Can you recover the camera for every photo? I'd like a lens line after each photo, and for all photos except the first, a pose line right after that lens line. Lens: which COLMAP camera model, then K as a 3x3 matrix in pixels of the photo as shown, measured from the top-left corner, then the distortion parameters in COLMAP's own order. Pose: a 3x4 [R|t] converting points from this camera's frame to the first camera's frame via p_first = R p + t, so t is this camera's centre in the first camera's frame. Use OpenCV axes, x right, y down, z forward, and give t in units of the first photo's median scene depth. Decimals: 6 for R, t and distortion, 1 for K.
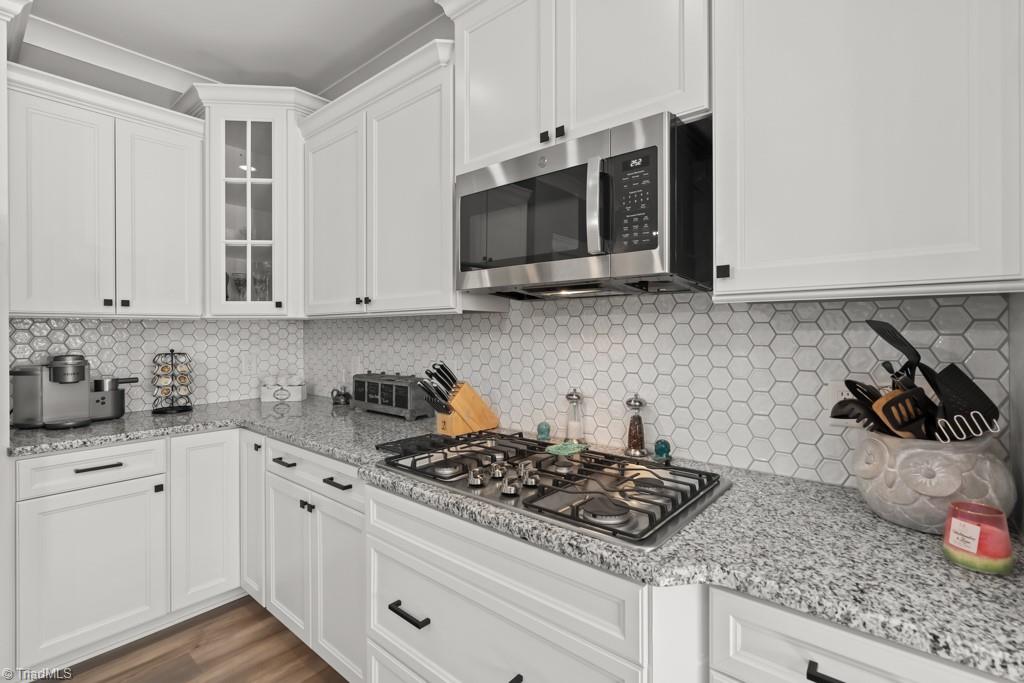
lens RADIAL K [[460.5, 0, 510.9], [0, 460.5, 330.7], [0, 0, 1]] dist [-0.003350, -0.000120]
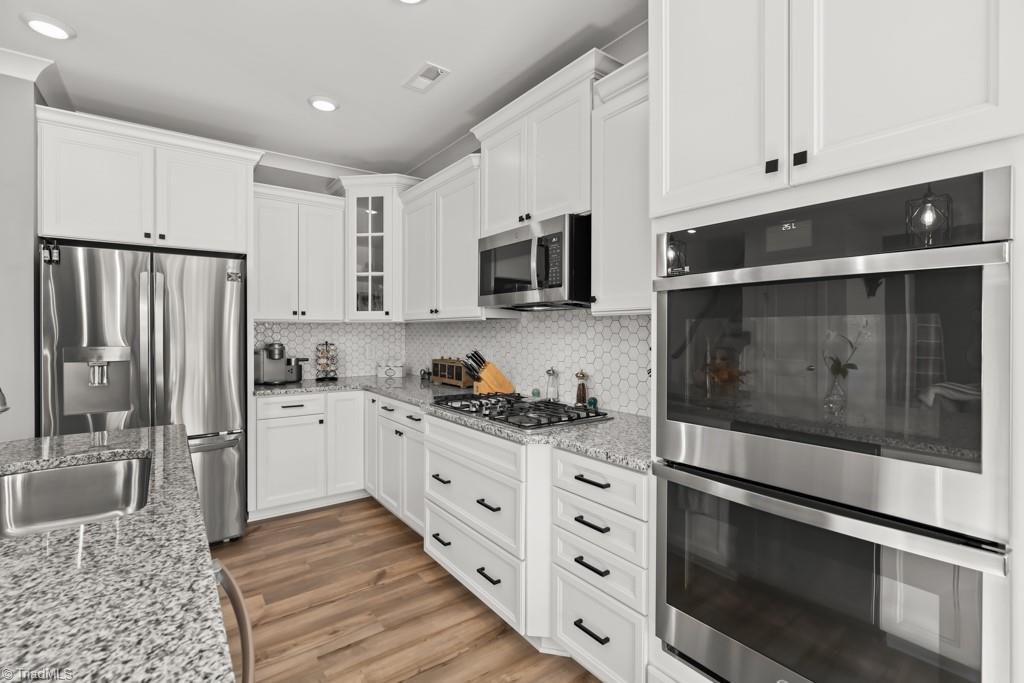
lens RADIAL K [[460.5, 0, 510.9], [0, 460.5, 330.7], [0, 0, 1]] dist [-0.003350, -0.000120]
pose [[0.972459, 0.003814, -0.233045, 0.306567], [-0.003453, 0.999992, 0.001958, -0.002211], [0.233050, -0.001099, 0.972464, -0.481501]]
